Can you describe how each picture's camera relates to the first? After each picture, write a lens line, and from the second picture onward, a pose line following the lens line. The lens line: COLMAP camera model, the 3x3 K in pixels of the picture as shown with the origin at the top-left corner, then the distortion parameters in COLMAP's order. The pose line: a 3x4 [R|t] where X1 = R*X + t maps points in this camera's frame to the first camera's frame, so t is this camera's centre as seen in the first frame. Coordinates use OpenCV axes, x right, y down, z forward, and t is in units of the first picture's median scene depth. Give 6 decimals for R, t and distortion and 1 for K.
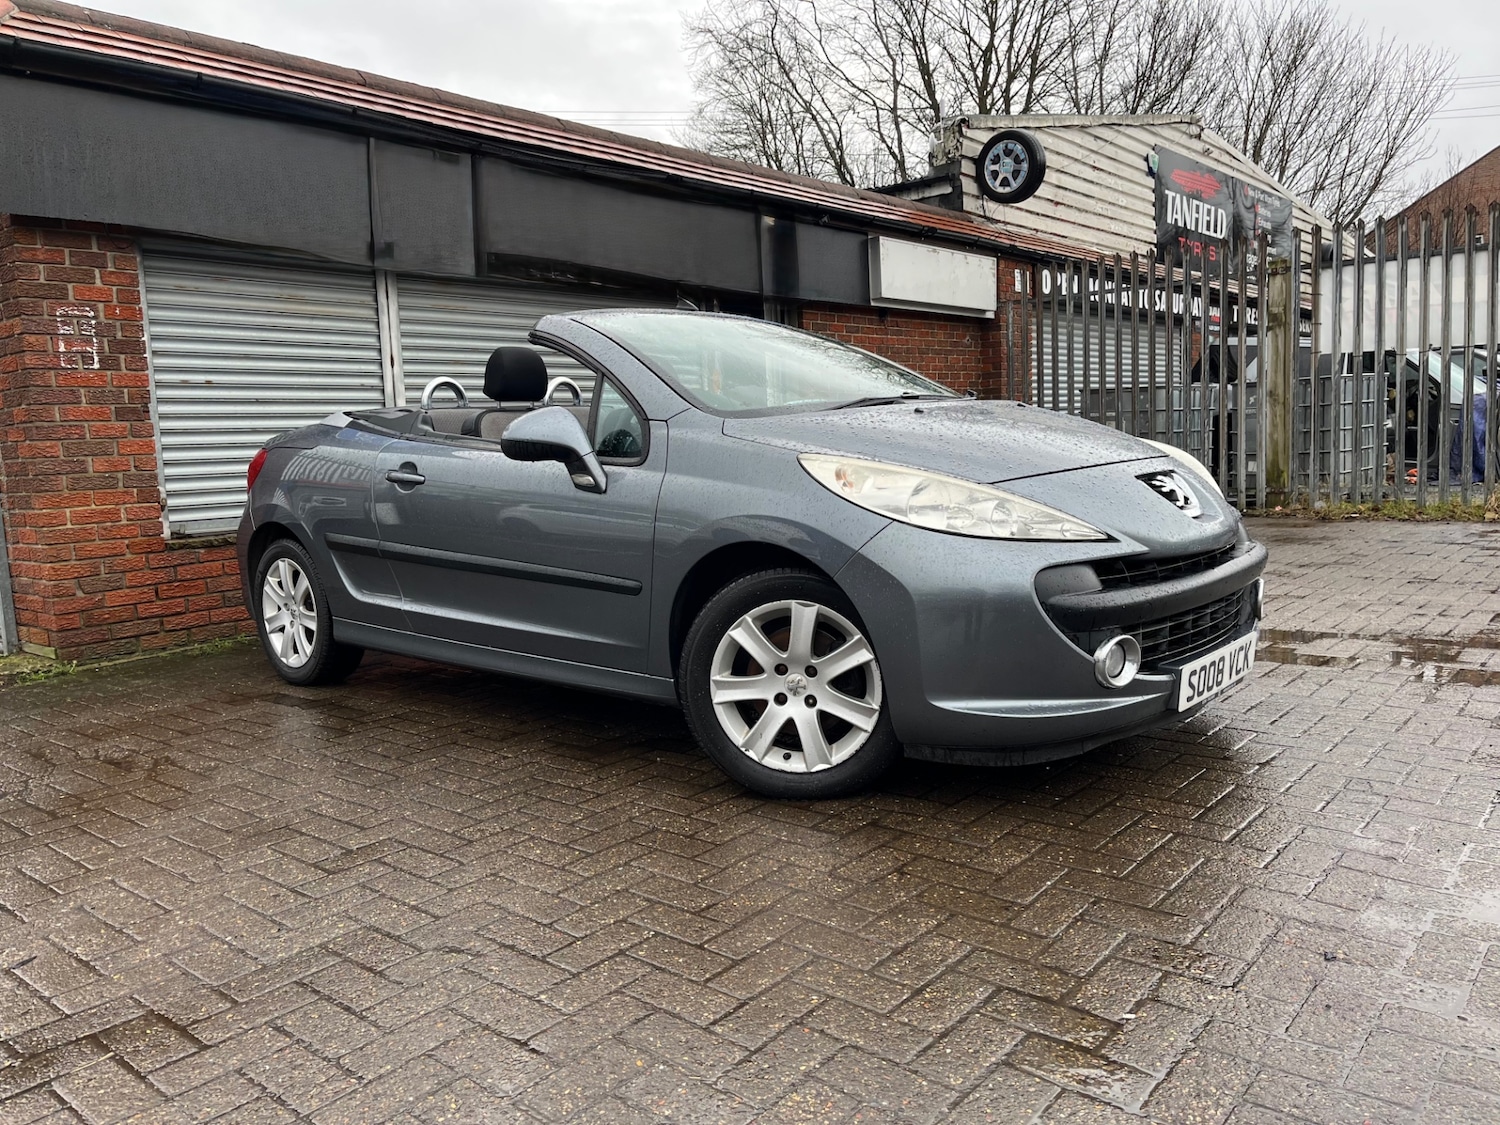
lens RADIAL K [[1125.5, 0, 736.7], [0, 1125.5, 559.2], [0, 0, 1]] dist [0.069882, -0.095566]
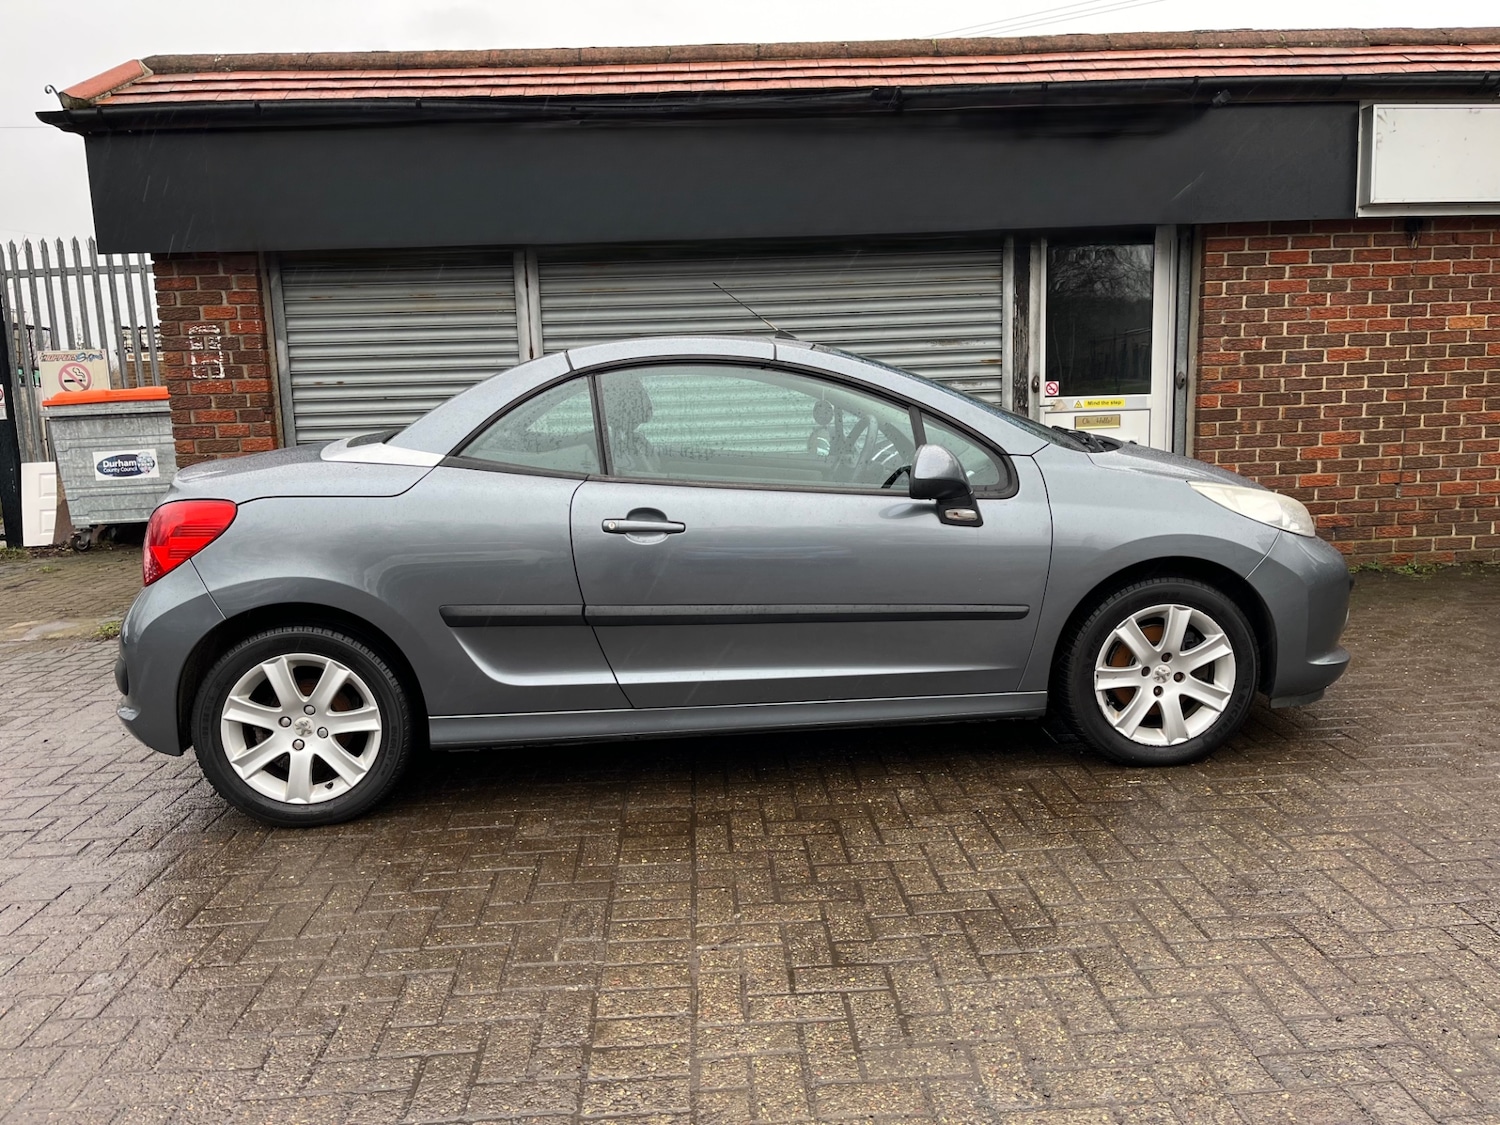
lens RADIAL K [[1125.5, 0, 743.4], [0, 1125.5, 561.5], [0, 0, 1]] dist [0.069882, -0.095566]
pose [[0.687561, 0.134066, -0.713643, 0.361285], [-0.072800, 0.990583, 0.115953, -0.084008], [0.722468, -0.027772, 0.690846, 0.311919]]
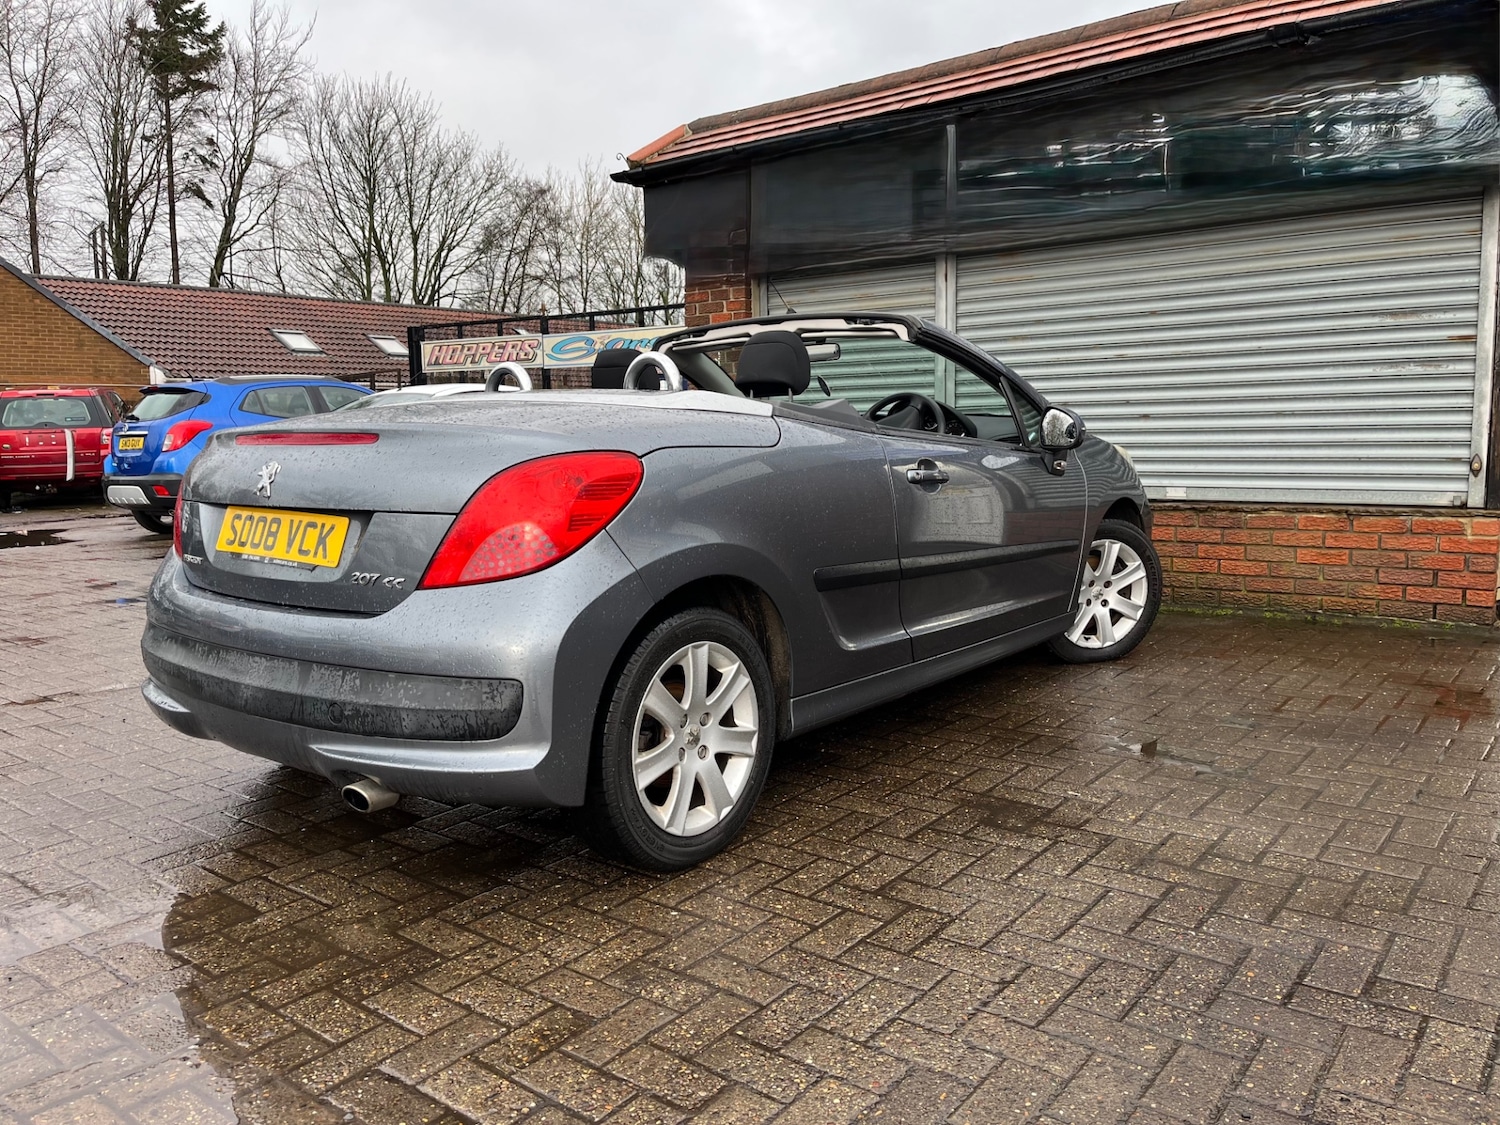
lens RADIAL K [[1125.5, 0, 746.9], [0, 1125.5, 563.1], [0, 0, 1]] dist [0.069882, -0.095566]
pose [[0.041493, 0.169869, -0.984593, 0.496080], [-0.084241, 0.982527, 0.165962, -0.090981], [0.995581, 0.076057, 0.055078, 0.528908]]
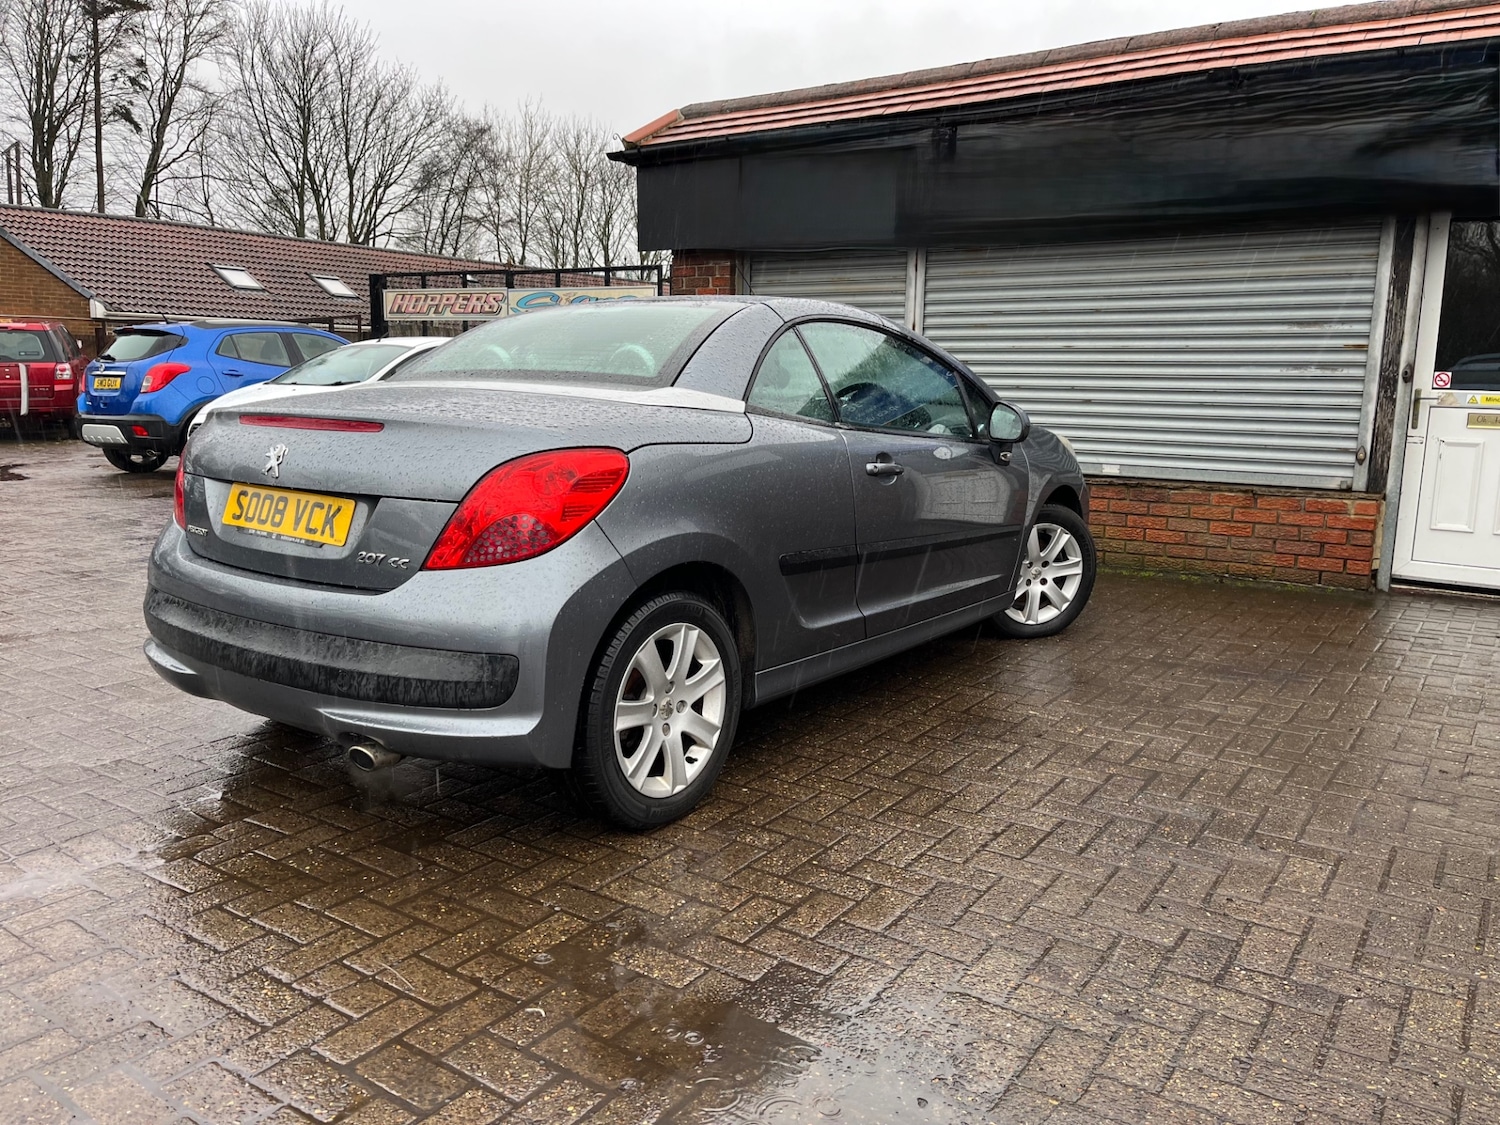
lens RADIAL K [[1125.5, 0, 752.3], [0, 1125.5, 566.8], [0, 0, 1]] dist [0.069882, -0.095566]
pose [[0.104447, 0.216047, -0.970780, 0.568339], [-0.122715, 0.971460, 0.202995, -0.103090], [0.986931, 0.097927, 0.127978, 0.486789]]
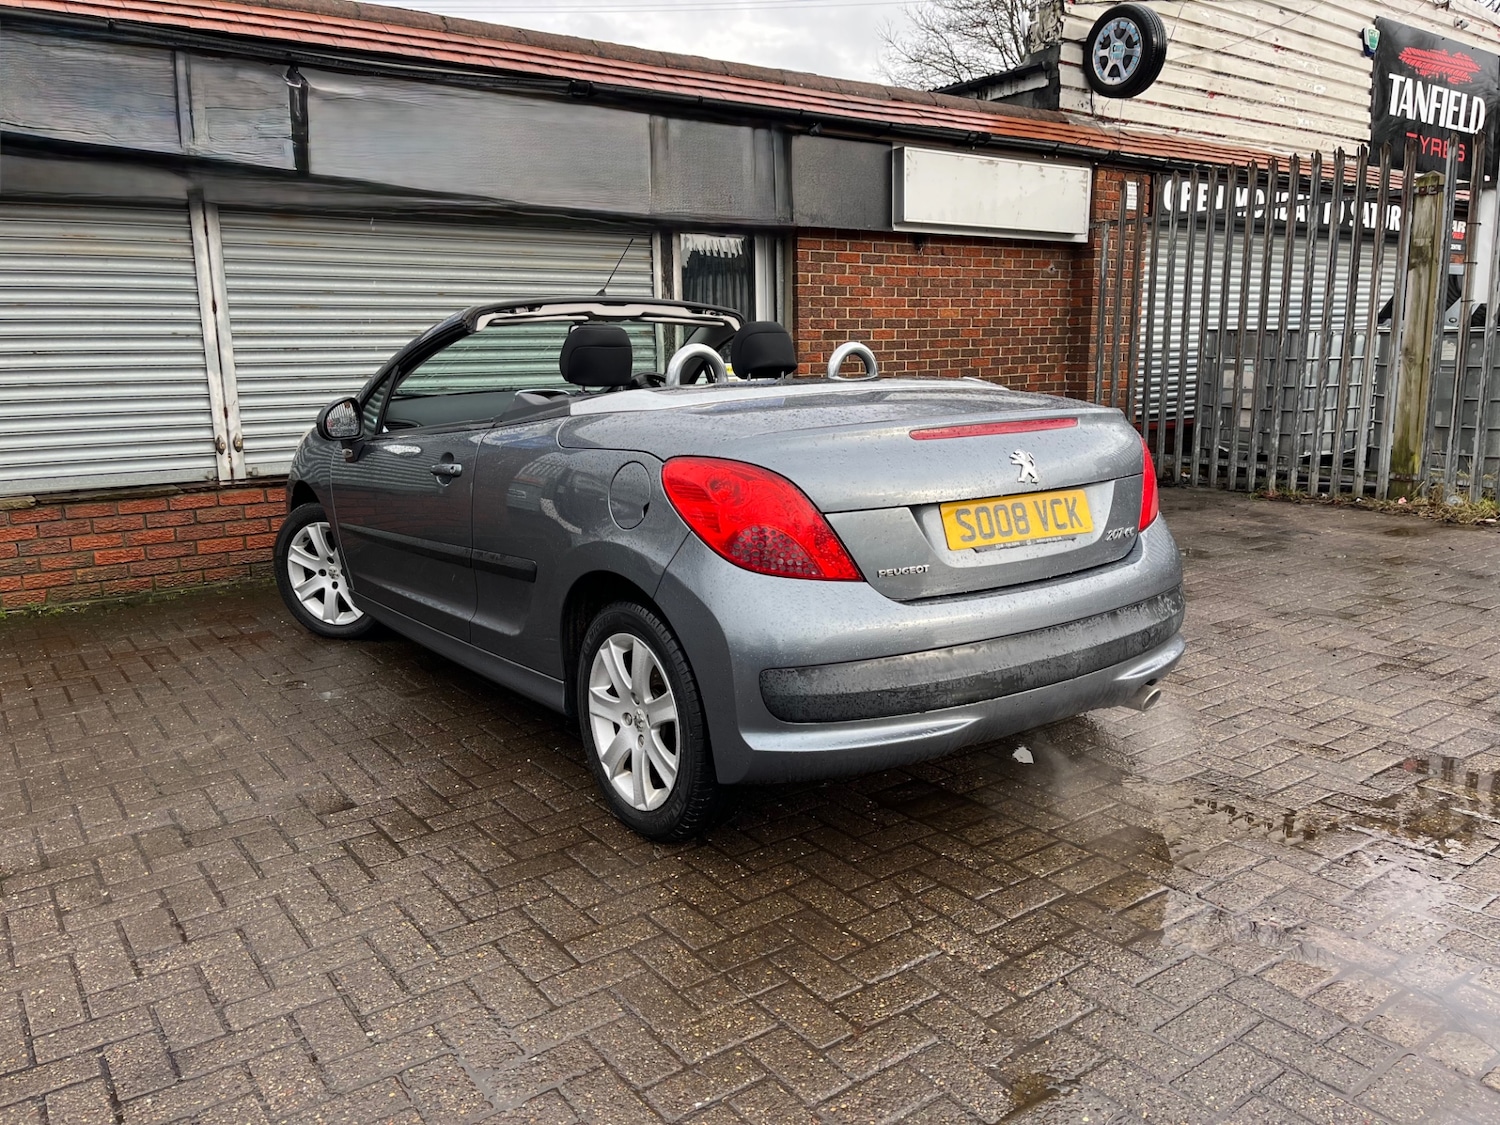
lens RADIAL K [[1125.5, 0, 752.2], [0, 1125.5, 566.5], [0, 0, 1]] dist [0.069882, -0.095566]
pose [[0.972574, 0.073341, -0.220730, 0.220919], [-0.051930, 0.993500, 0.101294, -0.056479], [0.226724, -0.087053, 0.970061, 0.137572]]
